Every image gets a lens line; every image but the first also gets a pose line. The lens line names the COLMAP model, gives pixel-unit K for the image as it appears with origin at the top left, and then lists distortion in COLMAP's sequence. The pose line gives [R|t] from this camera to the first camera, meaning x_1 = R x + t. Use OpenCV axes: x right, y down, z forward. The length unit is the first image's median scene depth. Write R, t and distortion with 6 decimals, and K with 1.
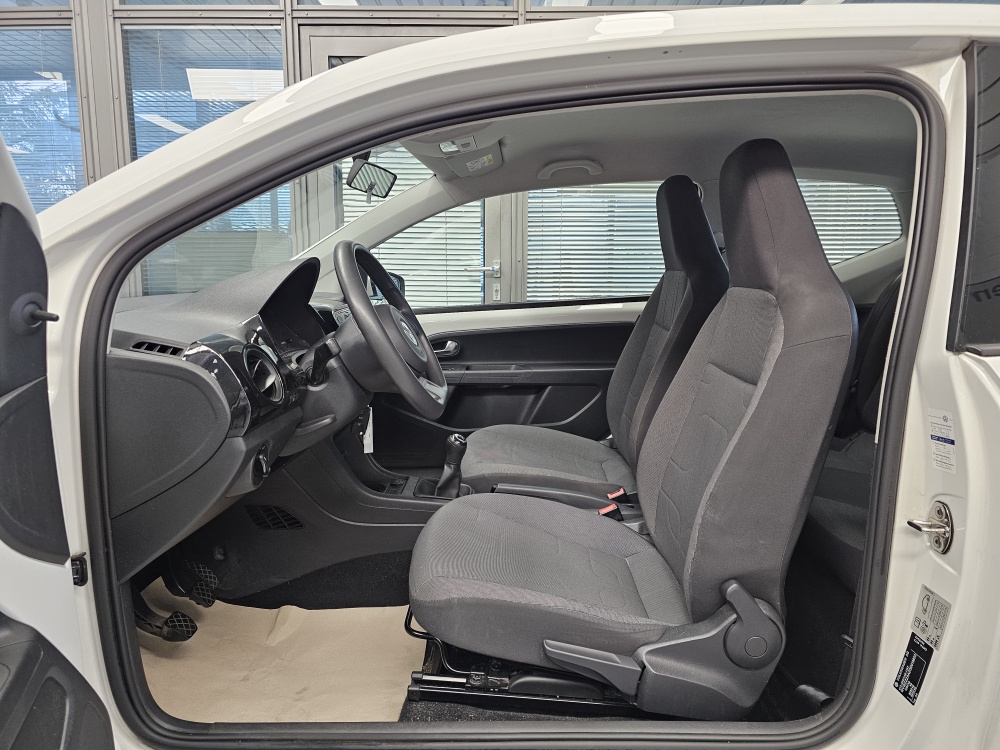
lens RADIAL K [[675.4, 0, 505.0], [0, 675.4, 373.3], [0, 0, 1]] dist [0.045602, -0.041827]
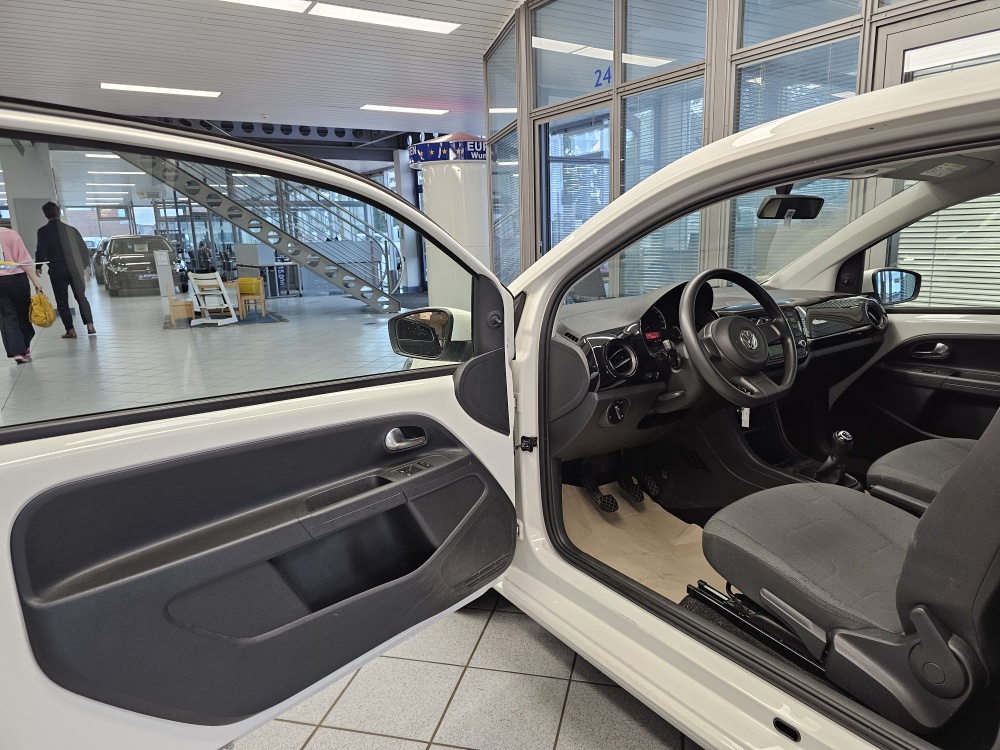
lens RADIAL K [[675.4, 0, 500.2], [0, 675.4, 373.6], [0, 0, 1]] dist [0.045602, -0.041827]
pose [[0.556506, 0.145403, -0.818021, 0.726670], [-0.097022, 0.989204, 0.109826, -0.098871], [0.825159, 0.018247, 0.564606, -0.145030]]
